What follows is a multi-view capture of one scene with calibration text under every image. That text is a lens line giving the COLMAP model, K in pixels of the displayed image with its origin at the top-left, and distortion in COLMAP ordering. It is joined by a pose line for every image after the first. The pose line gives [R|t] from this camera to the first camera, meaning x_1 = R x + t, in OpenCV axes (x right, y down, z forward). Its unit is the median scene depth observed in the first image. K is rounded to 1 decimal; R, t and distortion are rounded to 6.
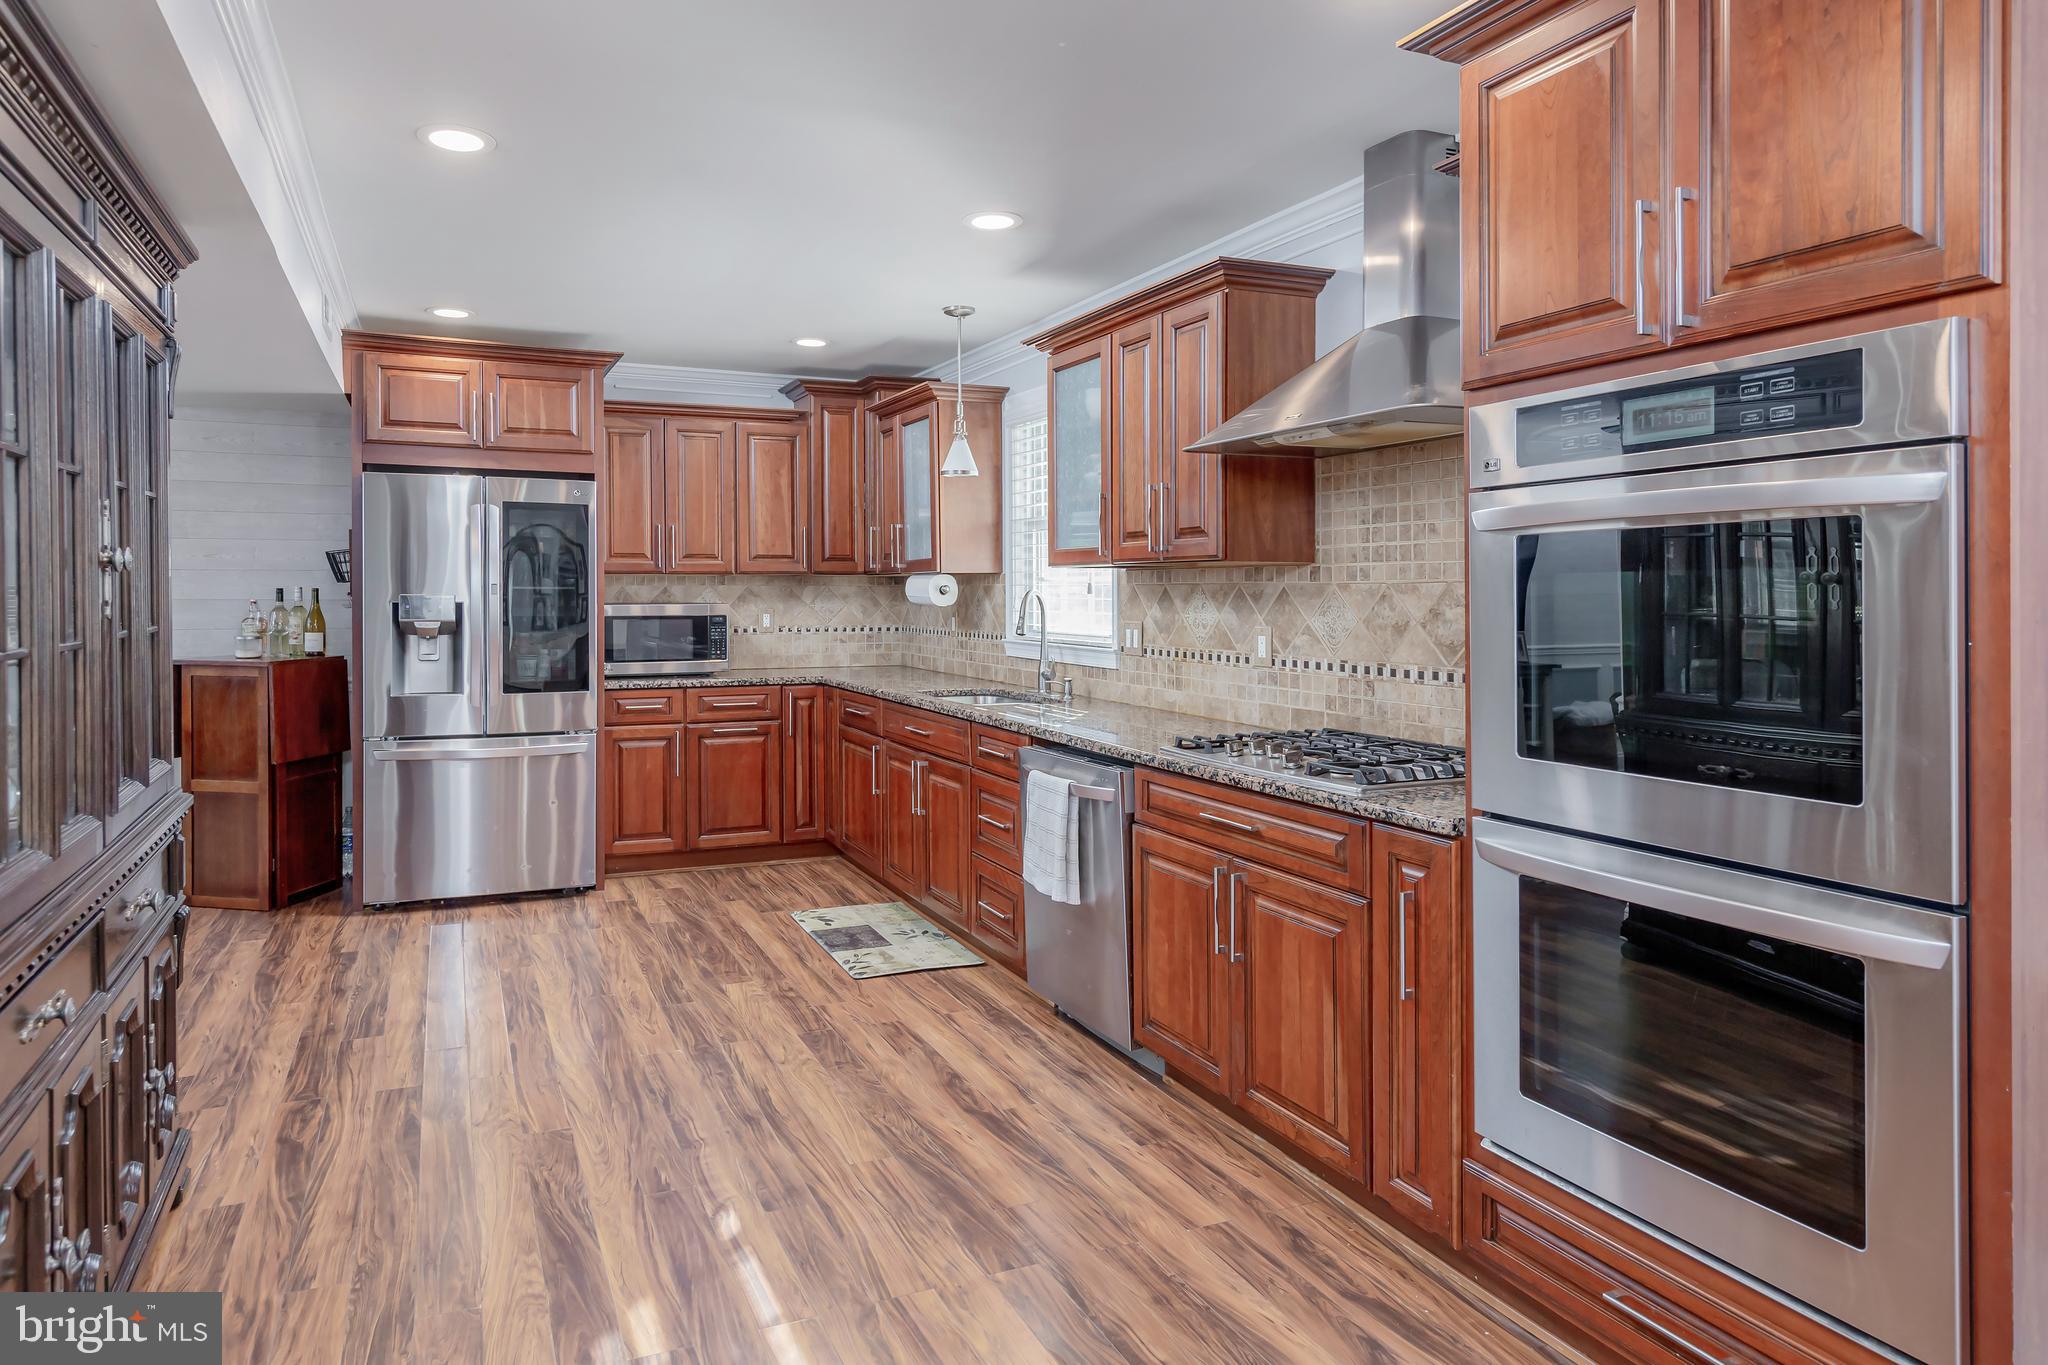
lens RADIAL K [[1148.3, 0, 1023.9], [0, 1148.3, 590.2], [0, 0, 1]] dist [0.001663, 0.000221]
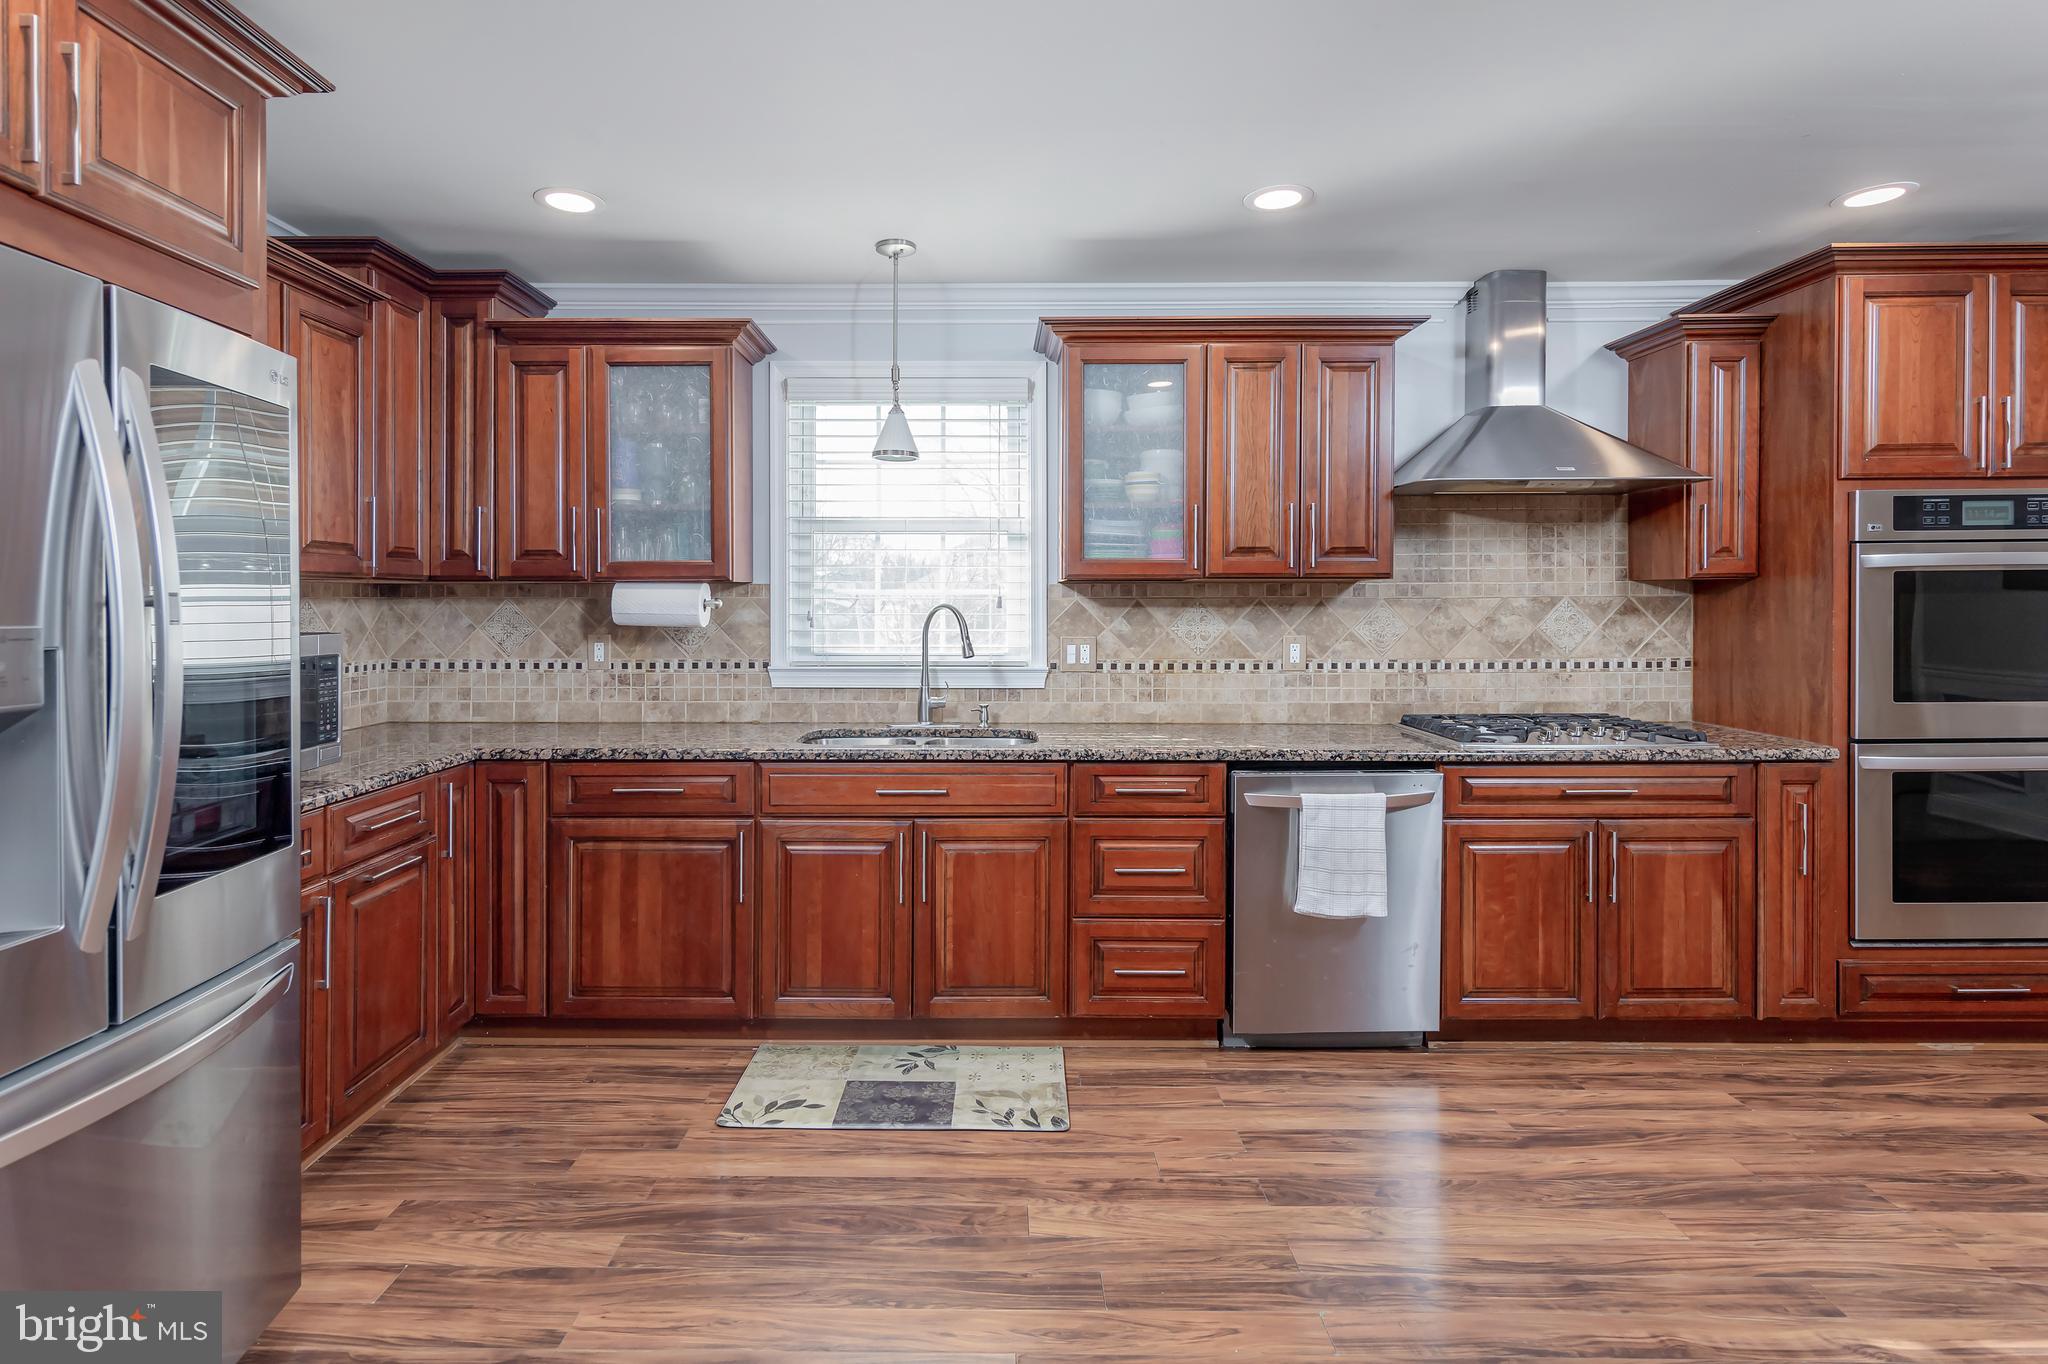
lens RADIAL K [[960.9, 0, 1020.4], [0, 960.9, 600.8], [0, 0, 1]] dist [0.002556, 0.000108]
pose [[0.467651, -0.001330, 0.883912, -0.875730], [0.001822, 0.999998, 0.000541, -0.004538], [-0.883911, 0.001358, 0.467652, 0.909372]]
